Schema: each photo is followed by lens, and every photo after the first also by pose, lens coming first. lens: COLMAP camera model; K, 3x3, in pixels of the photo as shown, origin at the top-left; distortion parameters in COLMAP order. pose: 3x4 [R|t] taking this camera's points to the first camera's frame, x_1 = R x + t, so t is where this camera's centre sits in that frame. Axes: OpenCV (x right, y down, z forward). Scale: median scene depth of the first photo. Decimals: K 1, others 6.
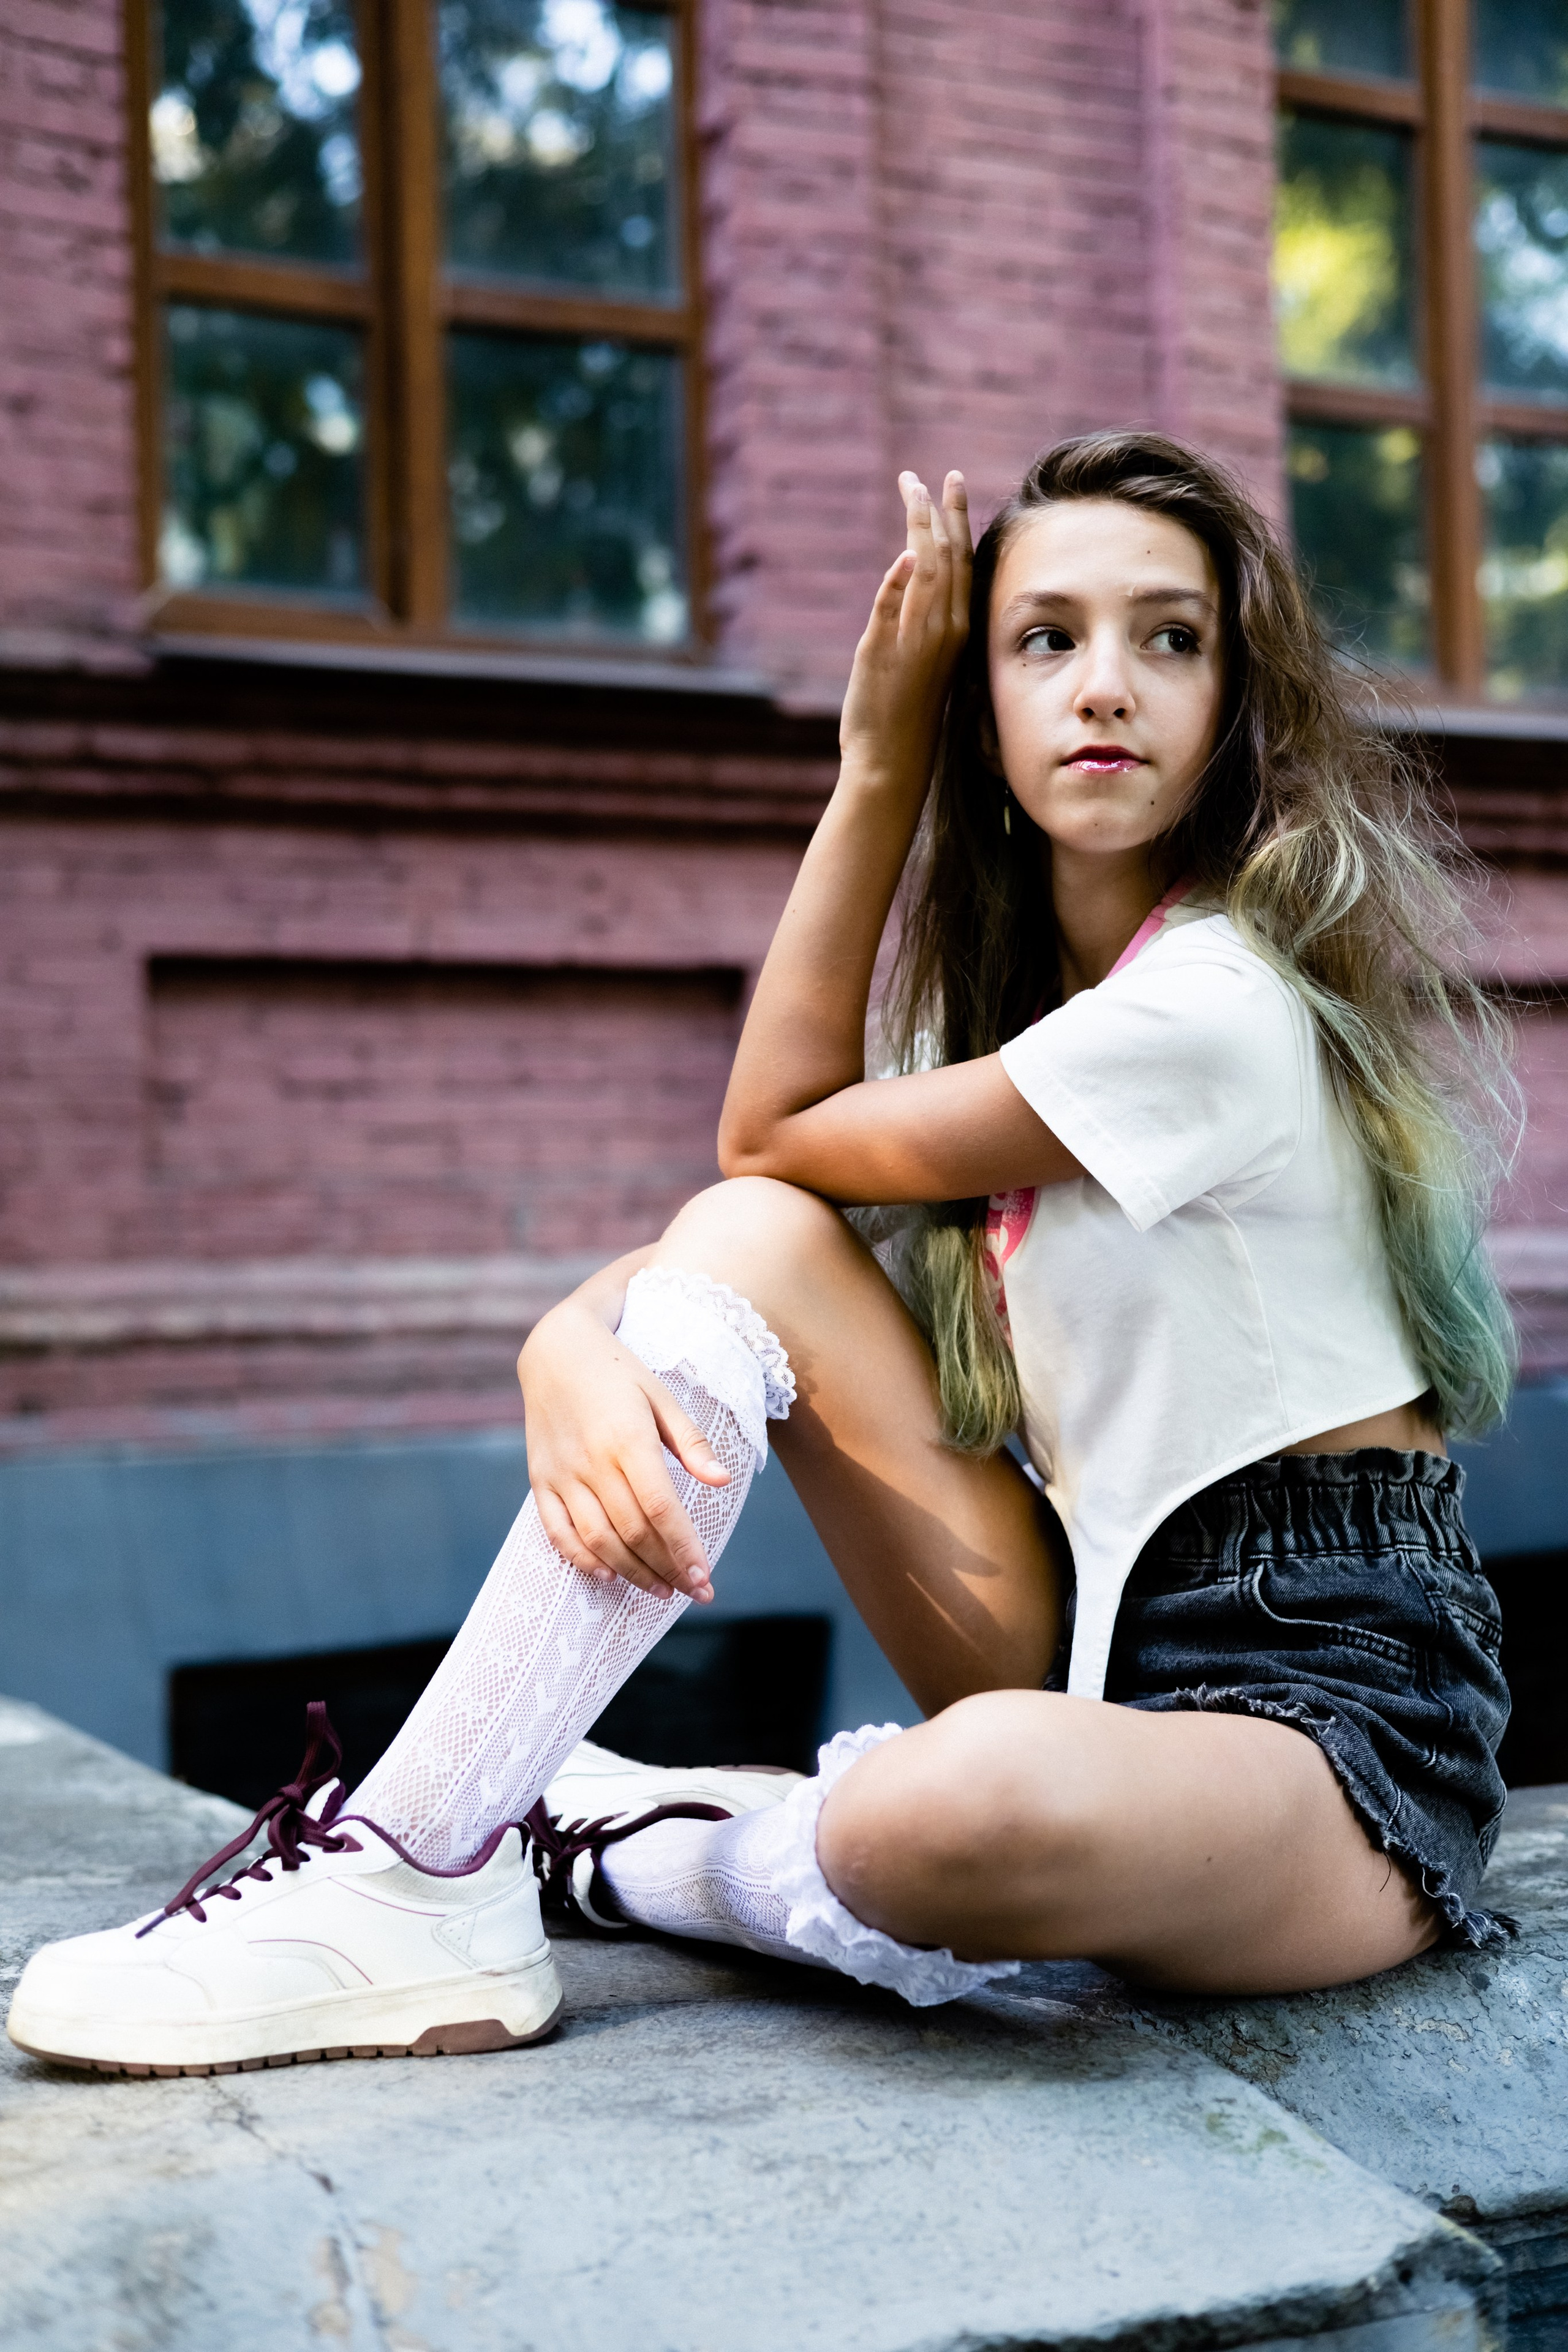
lens RADIAL K [[3366.7, 0, 789.0], [0, 3366.7, 1177.8], [0, 0, 1]] dist [0.004100, 0.140566]
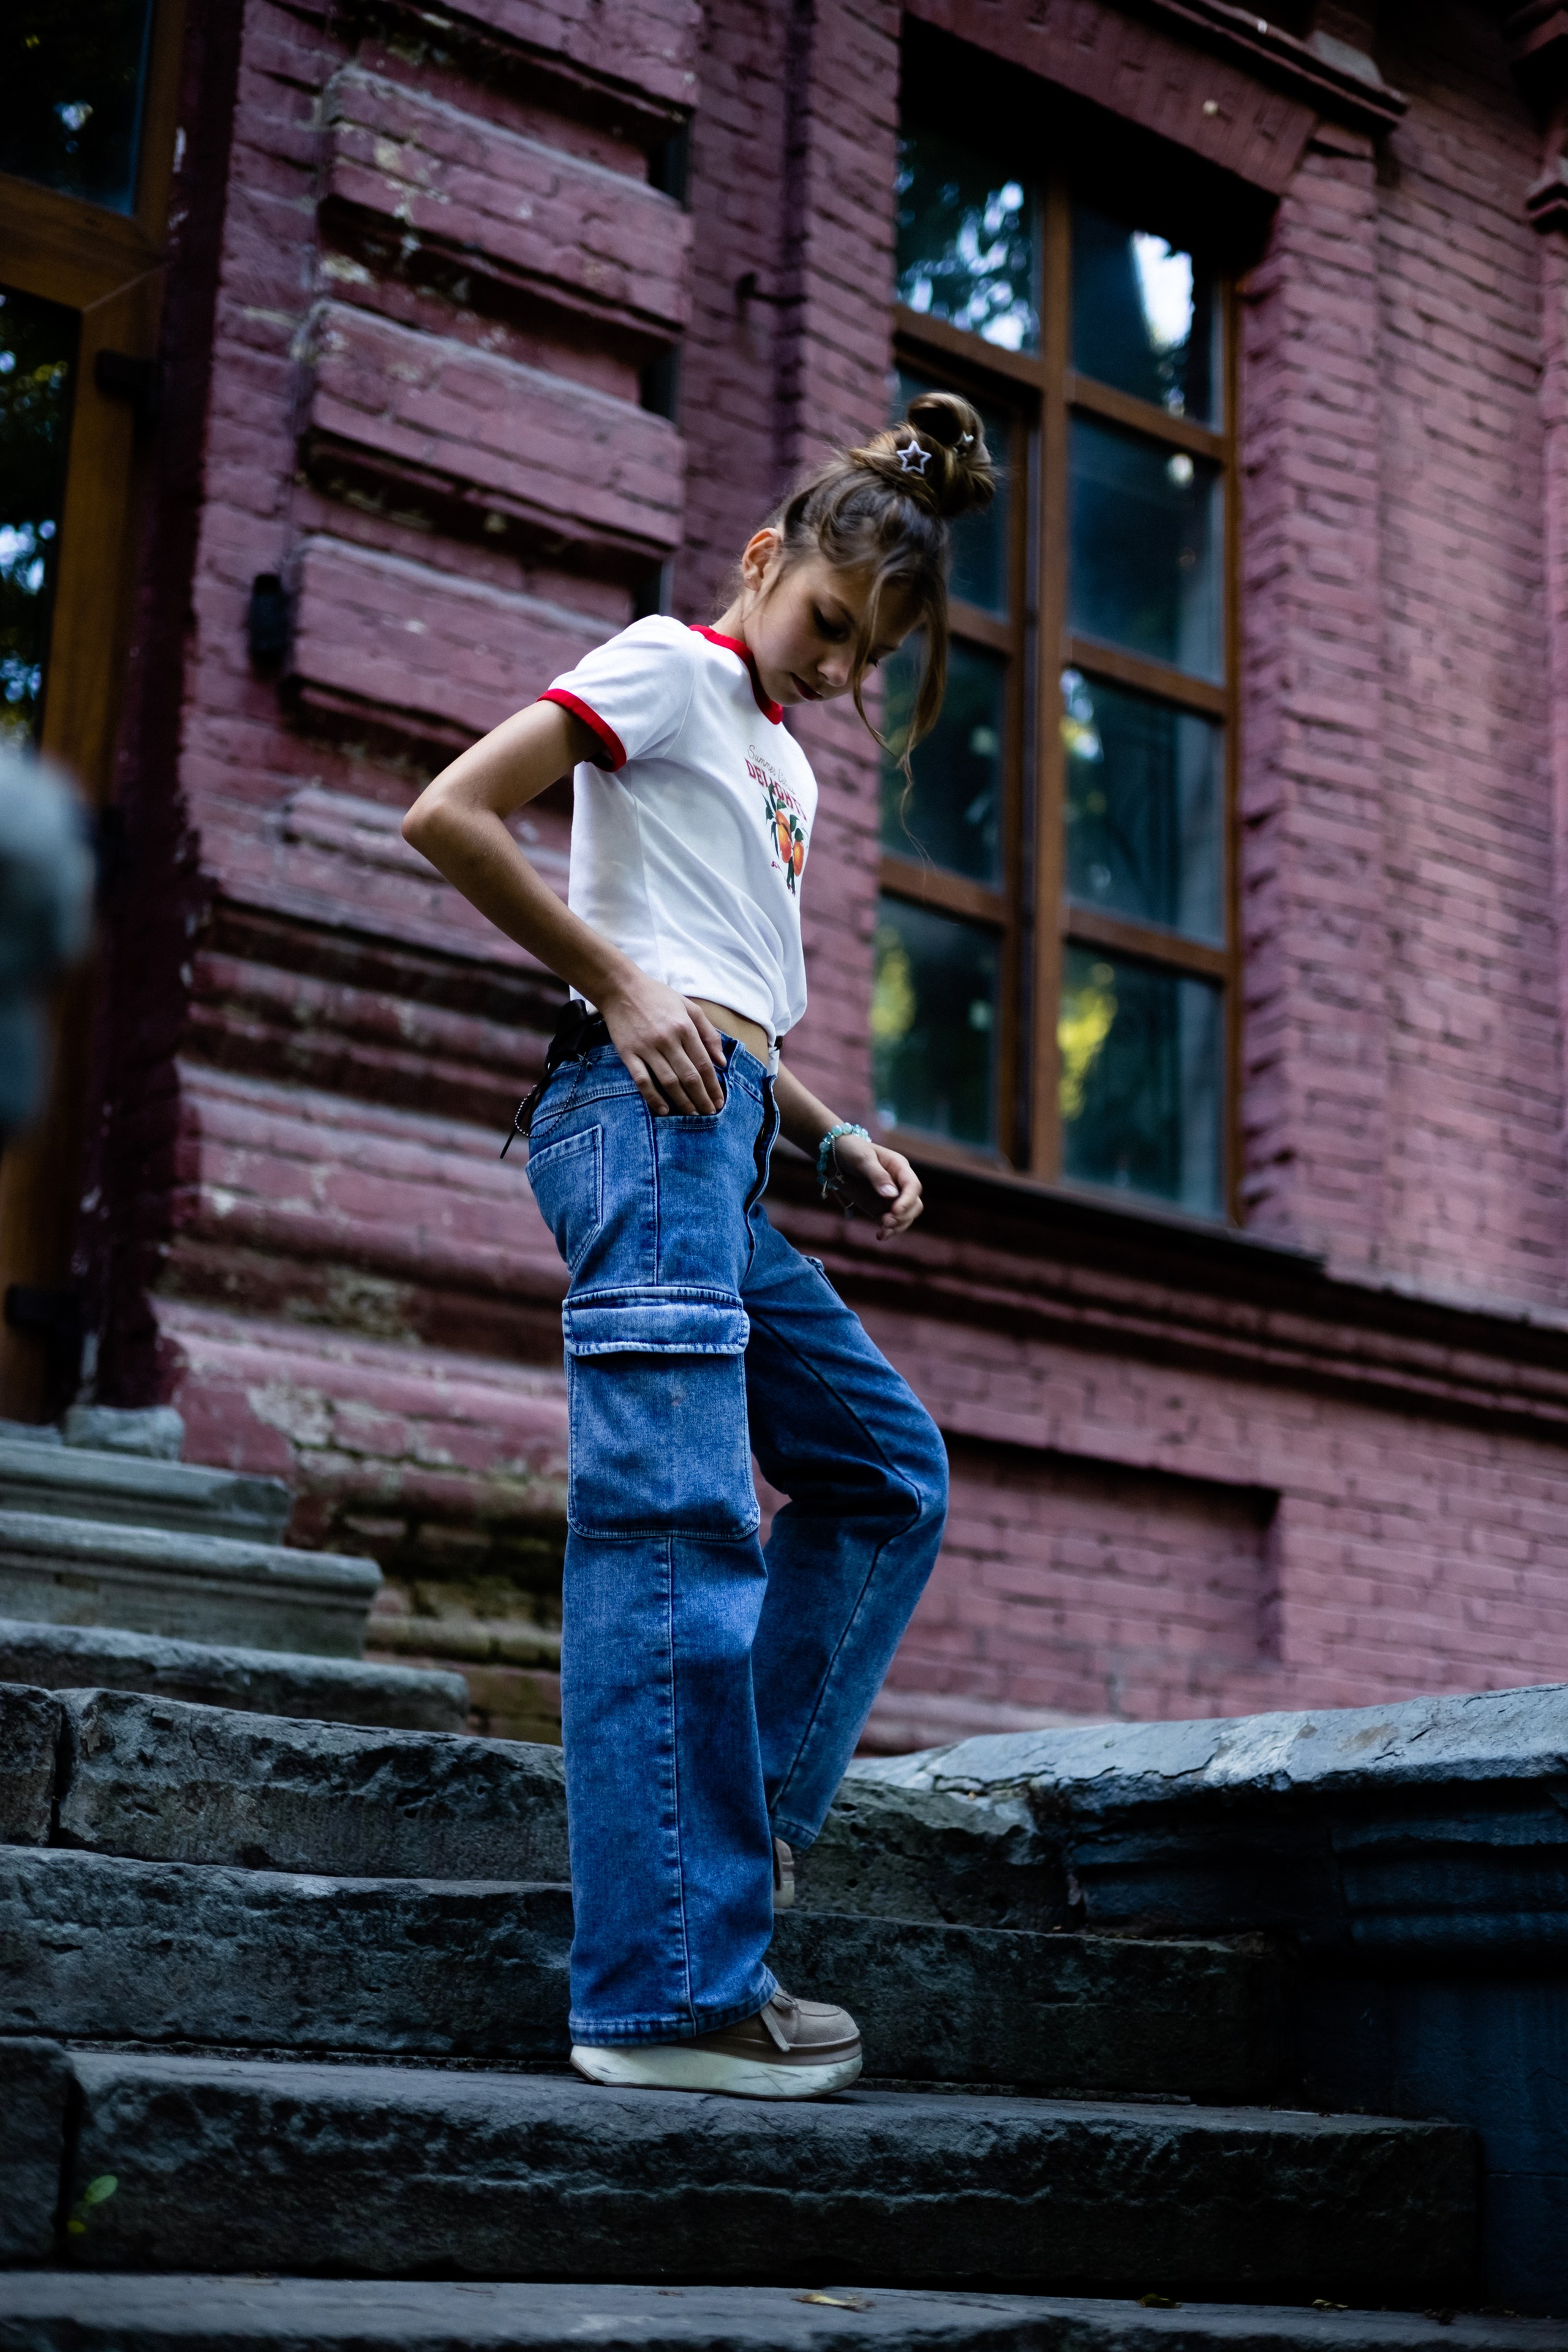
lens RADIAL K [[3421.9, 0, 790.9], [0, 3421.9, 1147.4], [0, 0, 1]] dist [0.002138, 0.058730]
pose [[0.984734, 0.101817, 0.141182, -0.397177], [-0.064320, 0.966519, -0.248404, 0.141418], [-0.161747, 0.235531, 0.958313, -0.153207]]
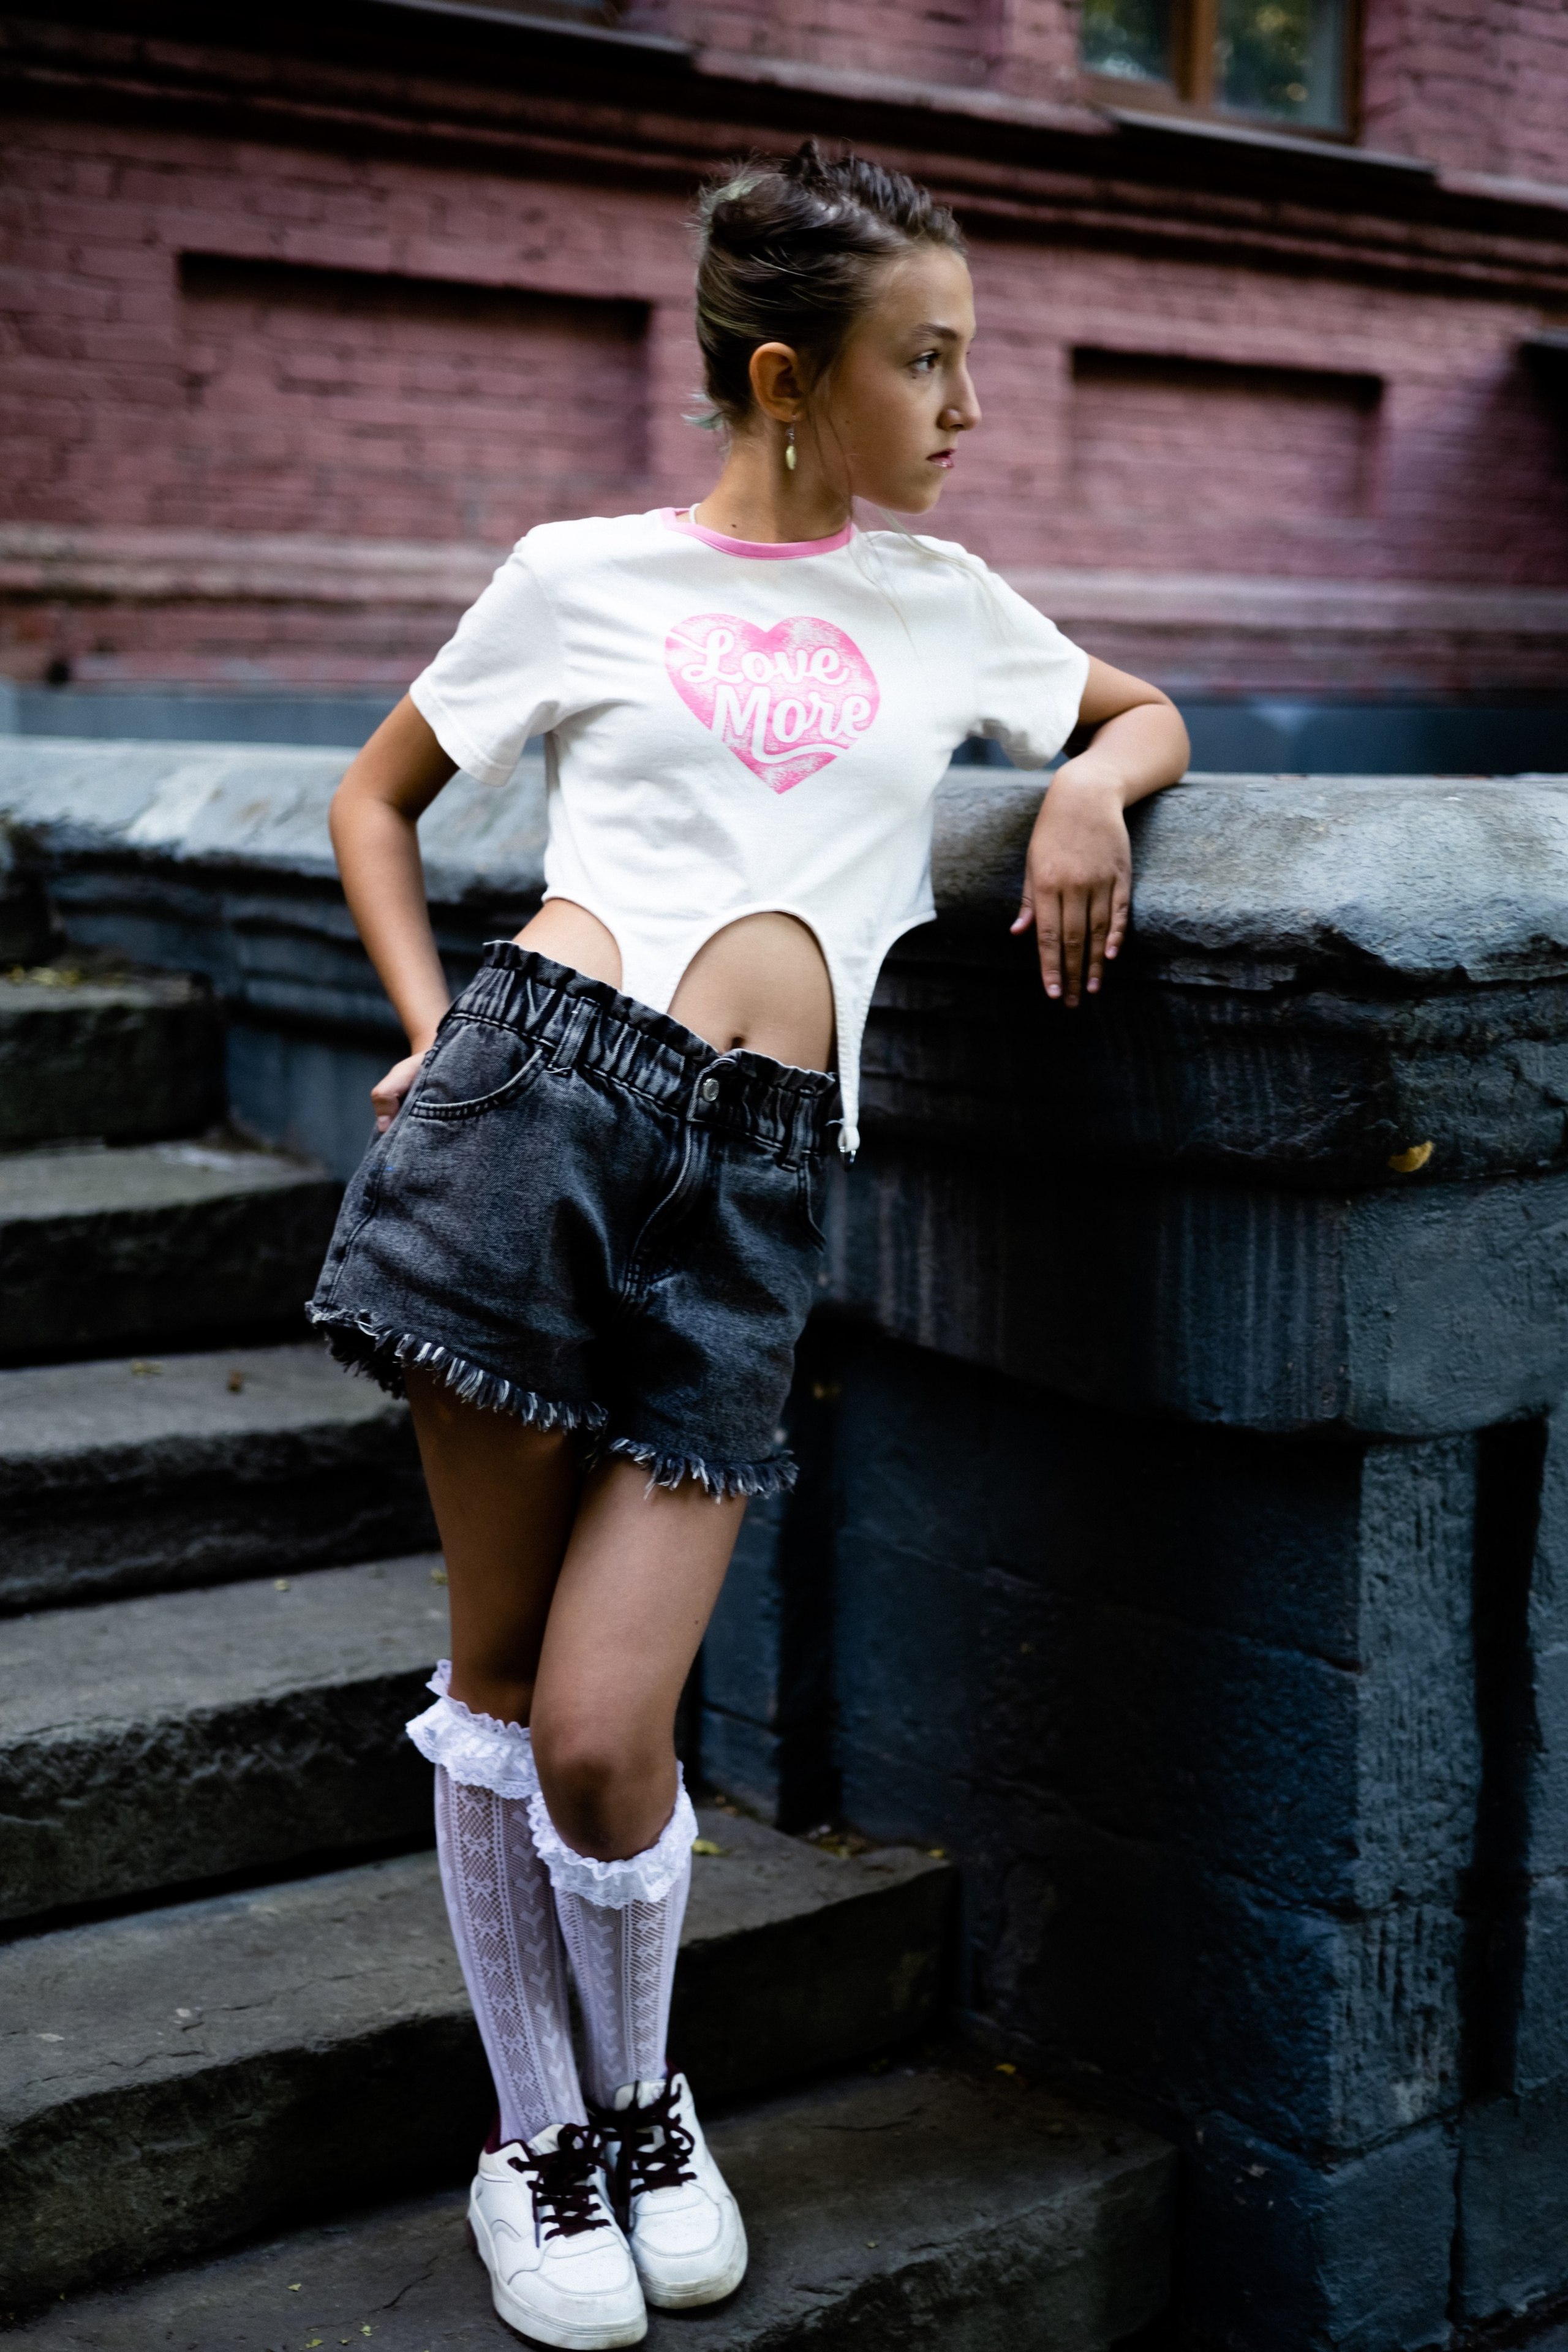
lens RADIAL K [[3343.5, 0, 784.0], [0, 3343.5, 1176.0], [0, 0, 1]] dist [0.018396, -0.005484]
pose [[0.975316, 0.004765, 0.220761, -0.243477], [-0.041195, 0.986141, 0.160715, 0.051043], [-0.216935, -0.165842, 0.961996, -0.178758]]
